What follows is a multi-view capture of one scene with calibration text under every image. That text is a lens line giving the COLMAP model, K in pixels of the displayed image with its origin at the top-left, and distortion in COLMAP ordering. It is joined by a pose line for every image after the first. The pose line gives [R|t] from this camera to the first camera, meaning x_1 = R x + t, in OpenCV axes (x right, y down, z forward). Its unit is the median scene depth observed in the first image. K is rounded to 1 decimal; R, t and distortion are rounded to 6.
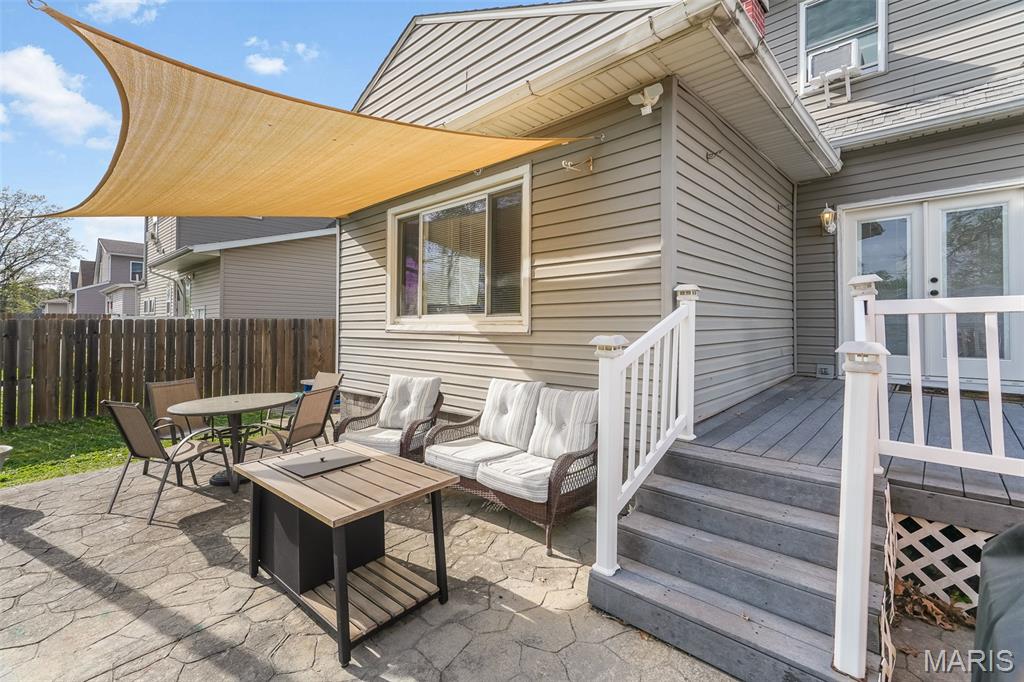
lens RADIAL K [[458.7, 0, 500.5], [0, 458.7, 324.8], [0, 0, 1]] dist [-0.000670, 0.000038]
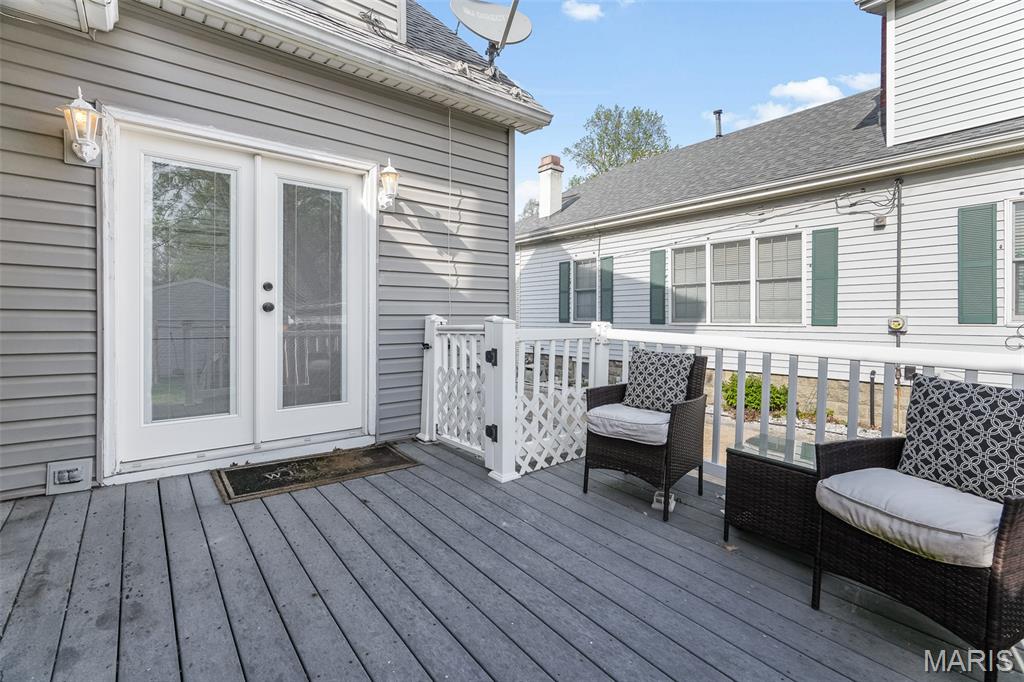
lens RADIAL K [[465.3, 0, 511.3], [0, 465.3, 316.4], [0, 0, 1]] dist [-0.004564, -0.000095]
pose [[0.116690, -0.003274, 0.993163, 0.339245], [-0.007505, 0.999963, 0.004178, -0.058763], [-0.993140, -0.007941, 0.116661, 0.565257]]
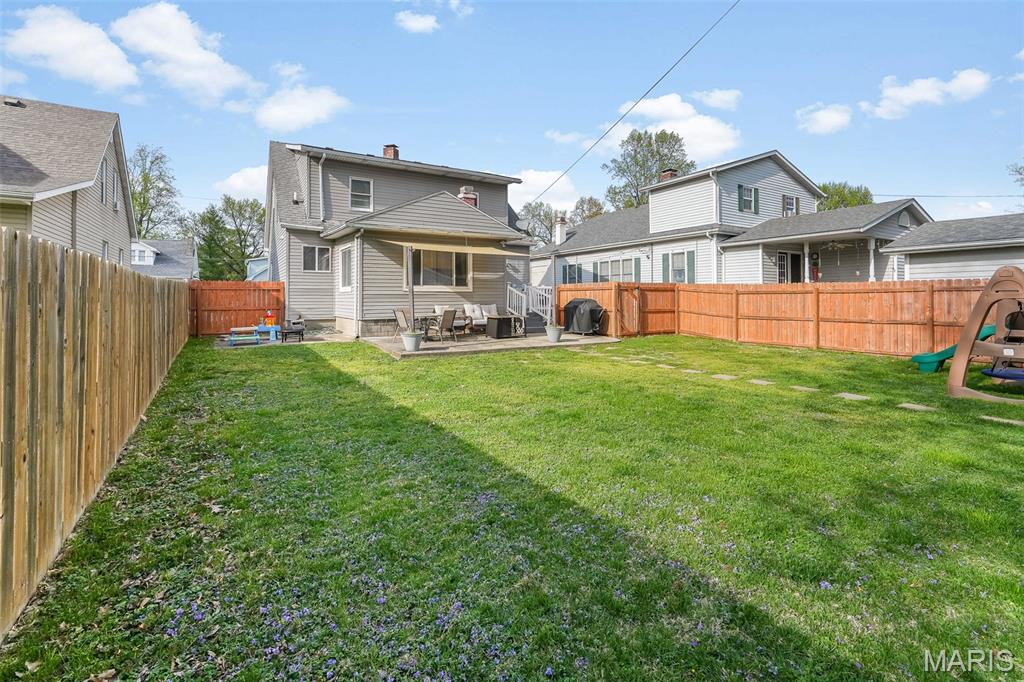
lens RADIAL K [[475.3, 0, 513.6], [0, 475.3, 297.9], [0, 0, 1]] dist [0.001994, 0.000356]
pose [[0.254387, -0.003056, 0.967098, -2.806429], [-0.003728, 0.999984, 0.004140, 0.040500], [-0.967095, -0.004658, 0.254372, -0.243261]]
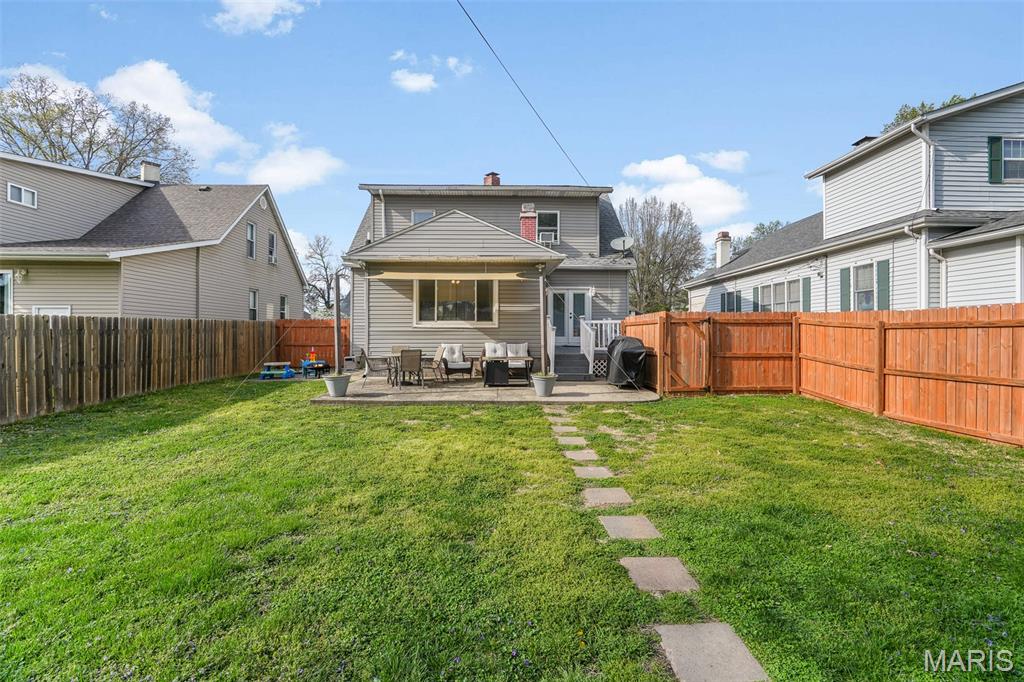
lens RADIAL K [[464.2, 0, 512.0], [0, 464.2, 341.0], [0, 0, 1]] dist [-0.004103, 0.000287]
pose [[0.704120, -0.010712, 0.710001, -1.643531], [-0.003490, 0.999822, 0.018545, 0.039081], [-0.710073, -0.015536, 0.703957, -1.003029]]
